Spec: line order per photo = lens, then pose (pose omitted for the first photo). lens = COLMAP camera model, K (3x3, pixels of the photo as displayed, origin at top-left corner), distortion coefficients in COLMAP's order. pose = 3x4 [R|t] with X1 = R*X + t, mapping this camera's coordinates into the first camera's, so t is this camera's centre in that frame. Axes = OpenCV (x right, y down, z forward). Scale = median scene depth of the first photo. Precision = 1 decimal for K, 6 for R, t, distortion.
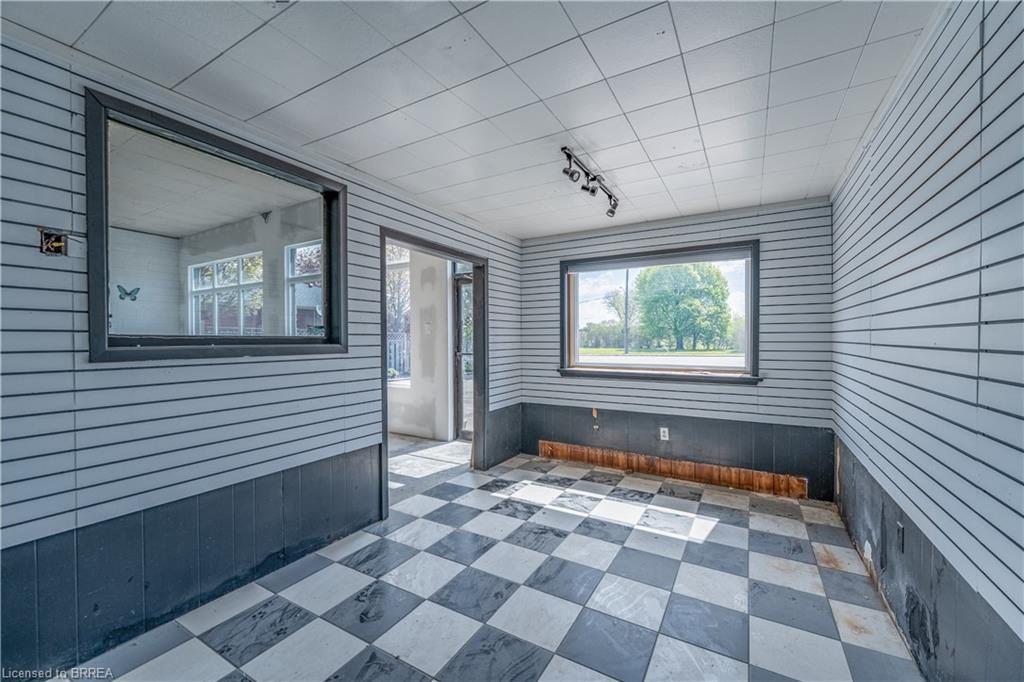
lens RADIAL K [[407.0, 0, 513.6], [0, 407.0, 343.3], [0, 0, 1]] dist [-0.001652, -0.000170]
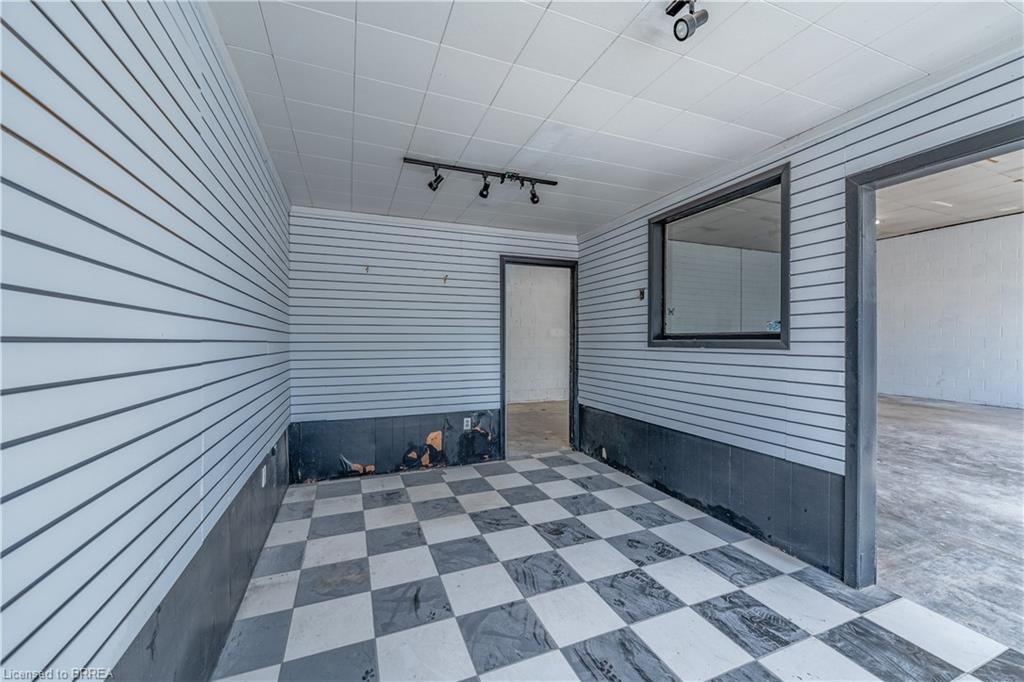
lens RADIAL K [[407.0, 0, 513.6], [0, 407.0, 343.3], [0, 0, 1]] dist [-0.001652, -0.000170]
pose [[-0.612862, 0.008723, -0.790142, 0.838106], [-0.004604, 0.999883, 0.014610, -0.000019], [0.790177, 0.012592, -0.612750, 1.343446]]
